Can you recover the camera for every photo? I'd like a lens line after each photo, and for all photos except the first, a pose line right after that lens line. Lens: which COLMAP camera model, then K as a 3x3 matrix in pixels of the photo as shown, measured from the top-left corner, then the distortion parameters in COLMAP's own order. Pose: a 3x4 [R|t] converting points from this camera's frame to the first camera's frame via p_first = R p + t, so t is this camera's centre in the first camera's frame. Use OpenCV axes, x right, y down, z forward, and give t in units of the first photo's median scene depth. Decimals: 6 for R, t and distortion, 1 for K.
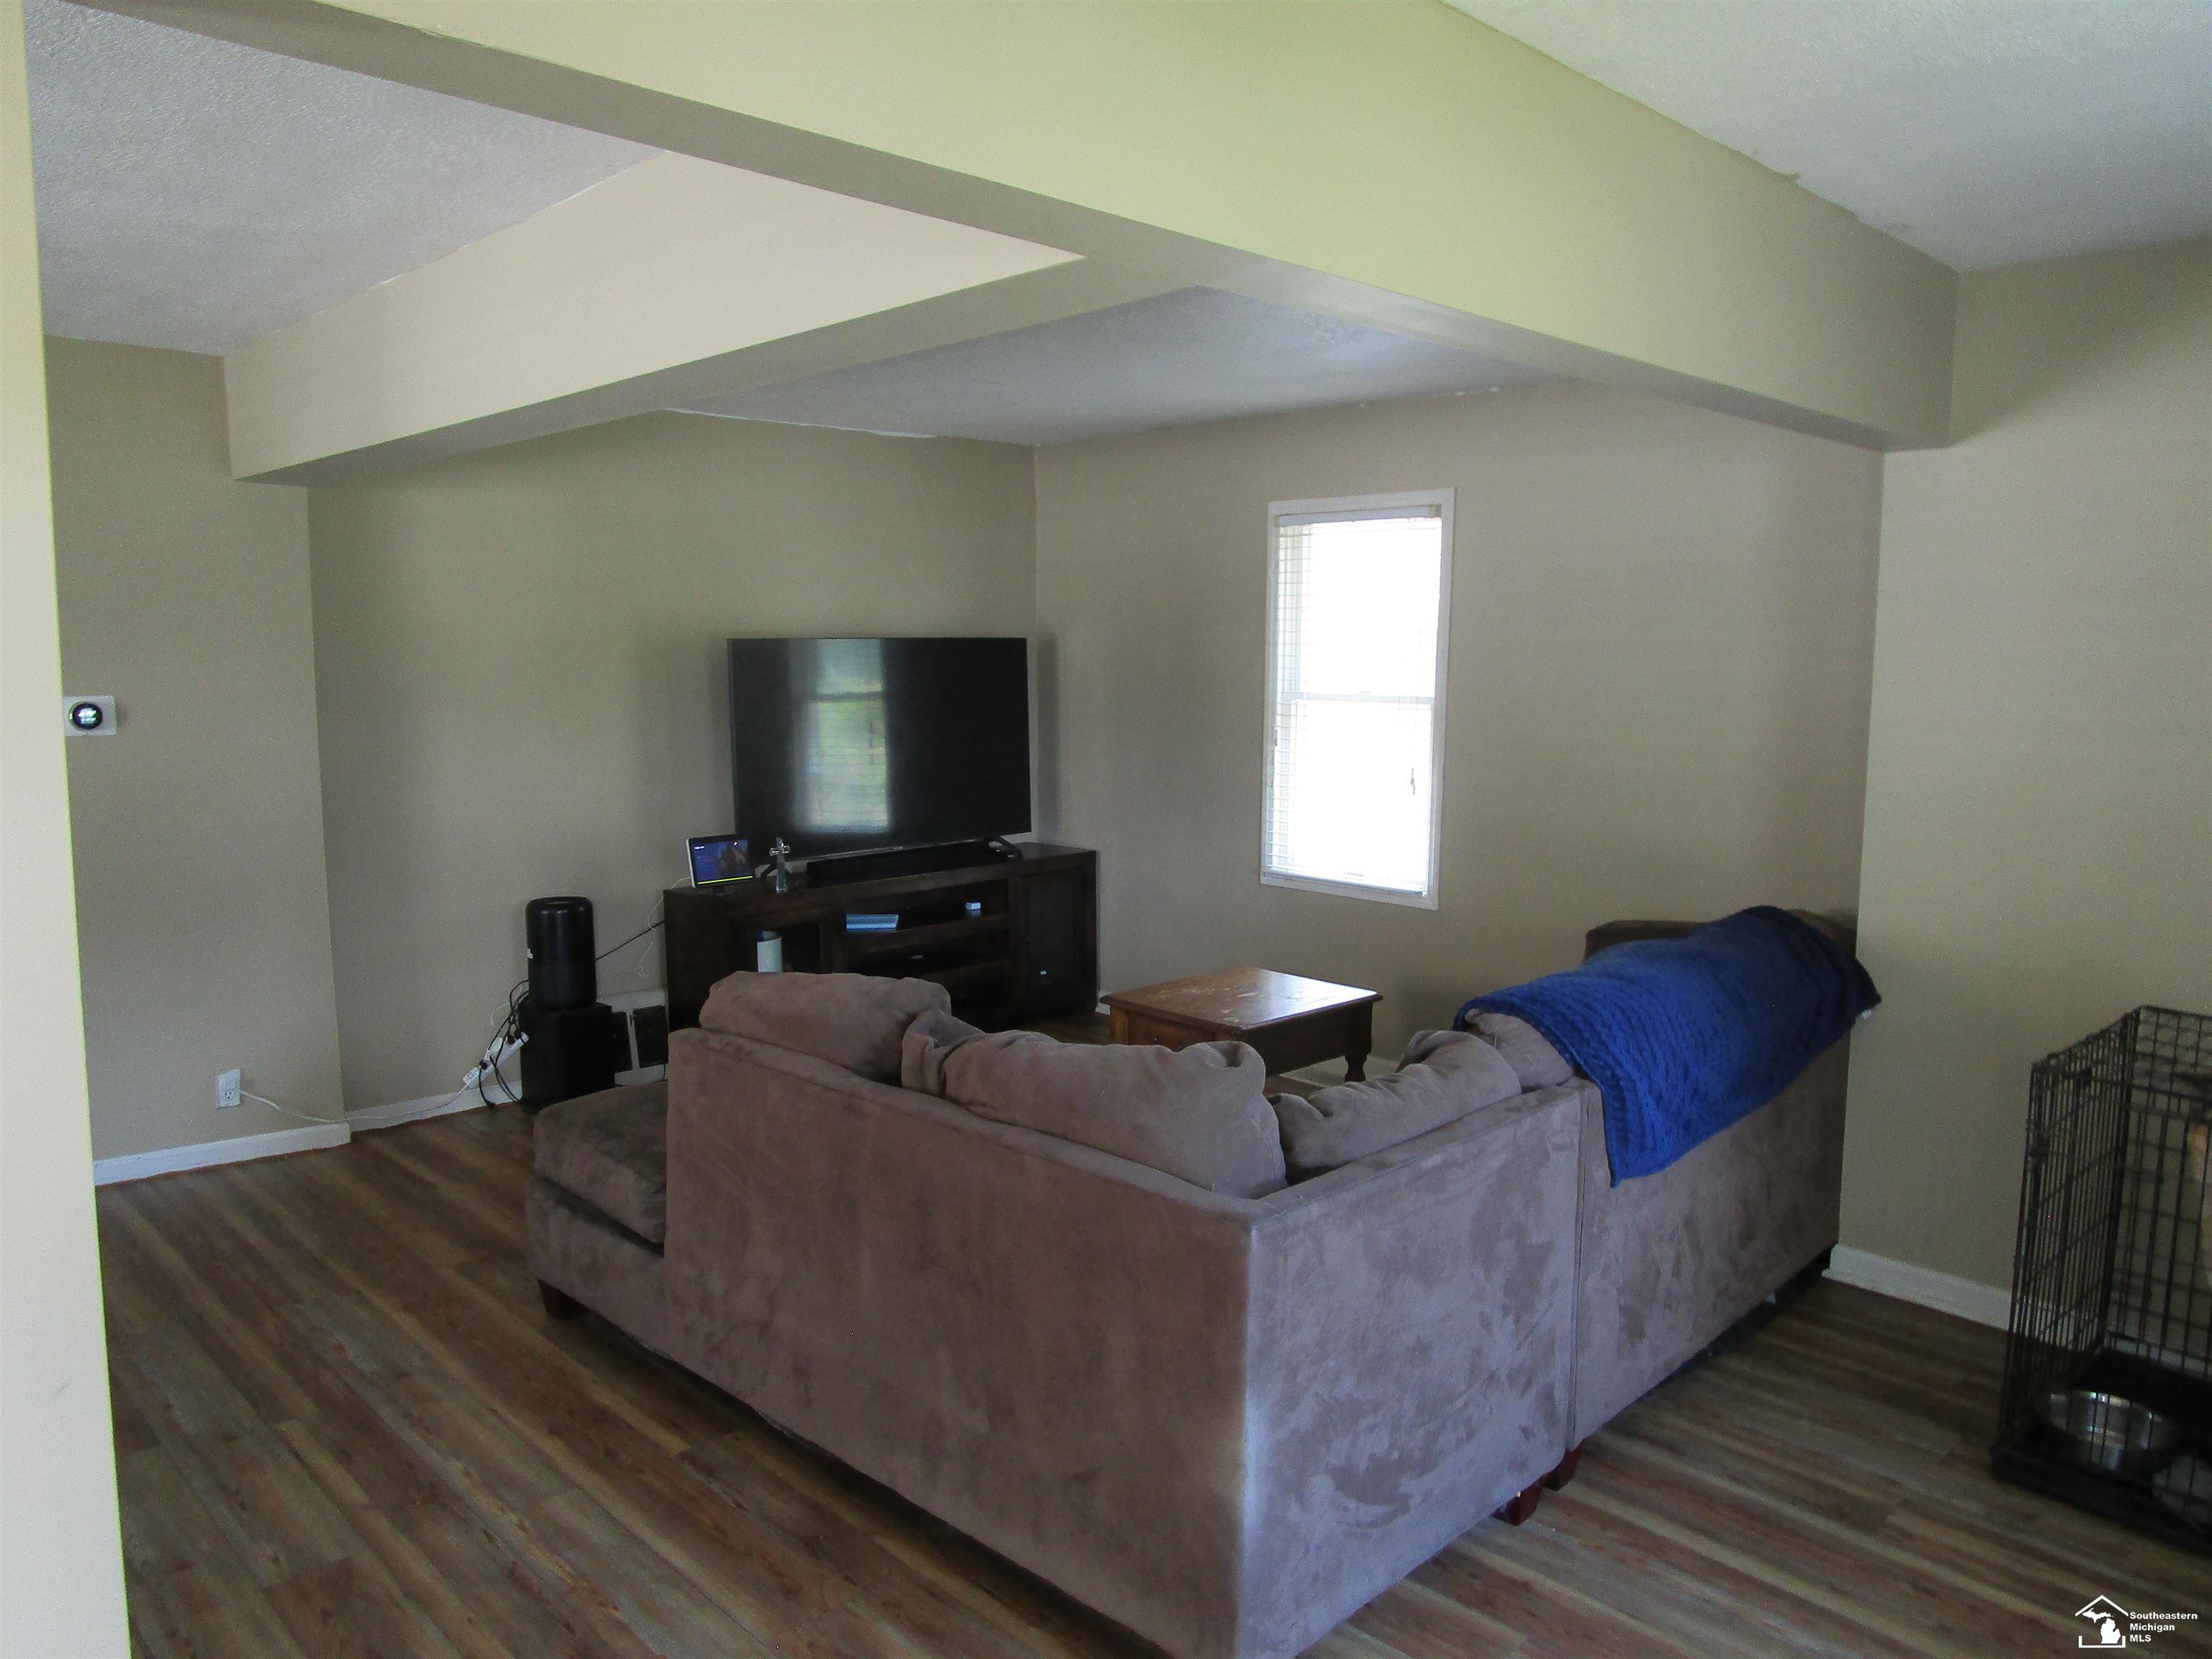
lens RADIAL K [[1564.5, 0, 1106.0], [0, 1564.5, 829.5], [0, 0, 1]] dist [-0.013413, -0.007666]
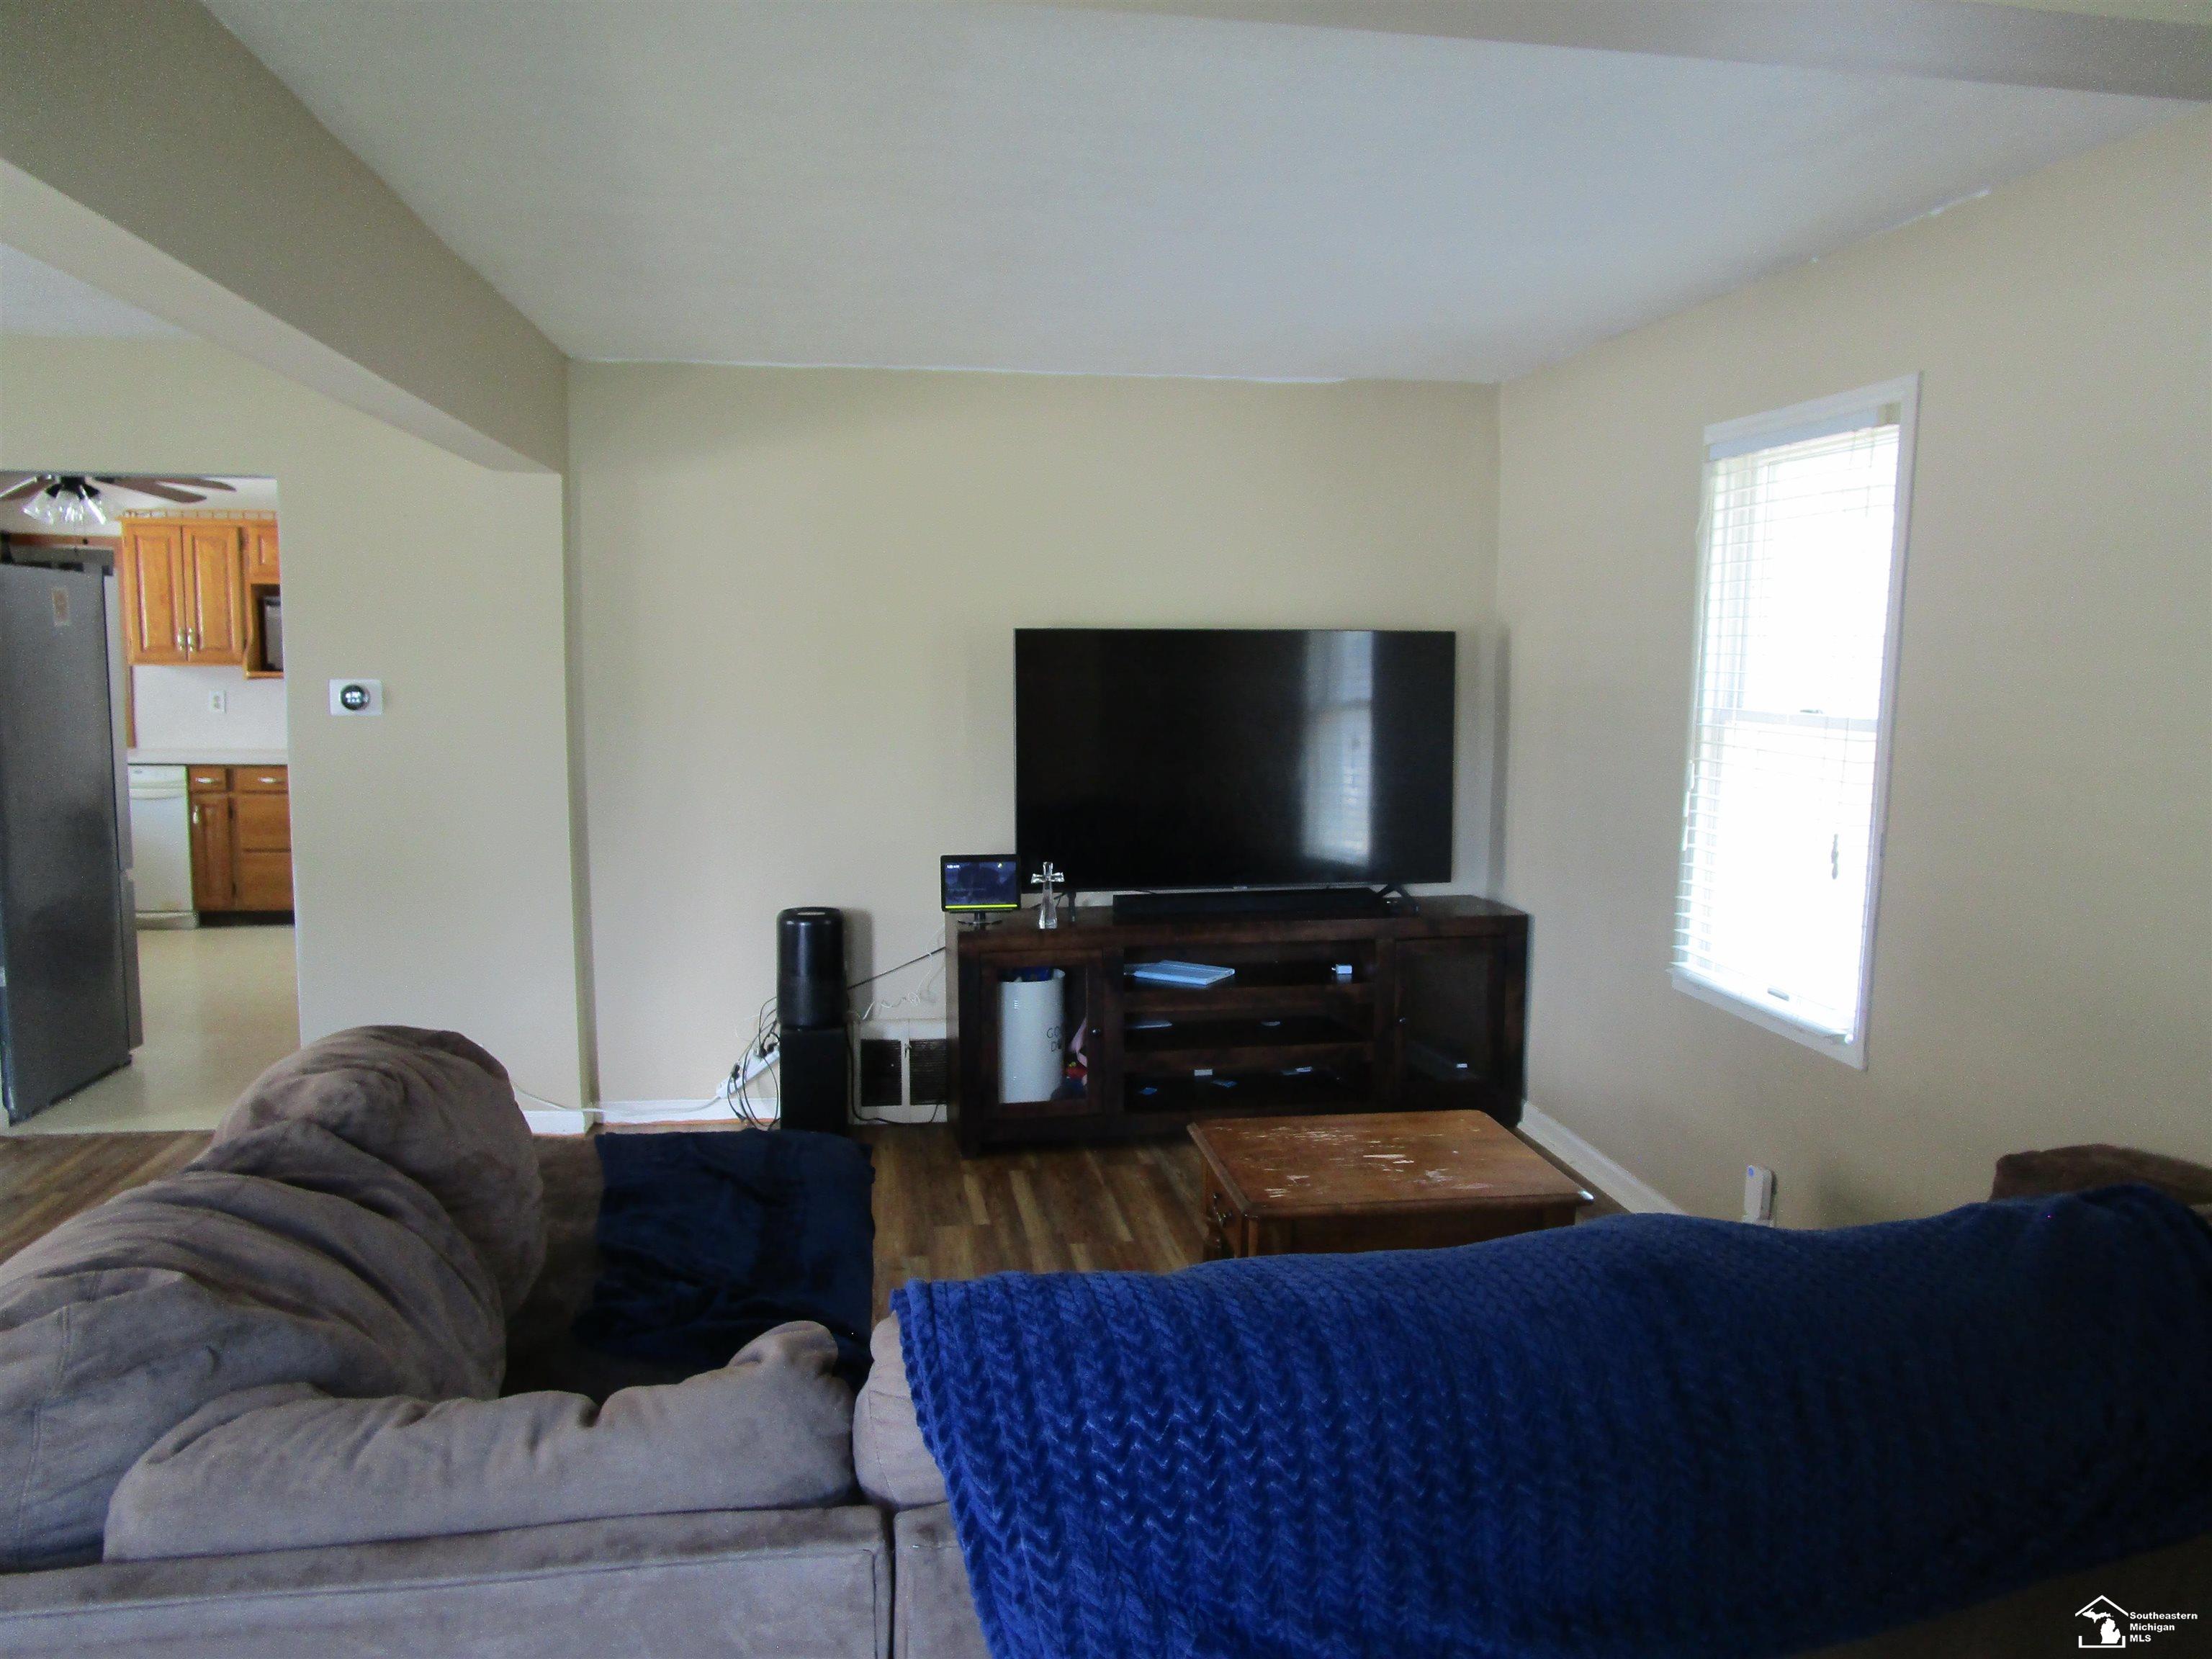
lens RADIAL K [[1564.5, 0, 1106.0], [0, 1564.5, 829.5], [0, 0, 1]] dist [-0.013413, -0.007666]
pose [[0.819311, 0.069146, -0.569164, 0.298884], [-0.074036, 0.997149, 0.014566, -0.027766], [0.568549, 0.030204, 0.822095, 0.316276]]
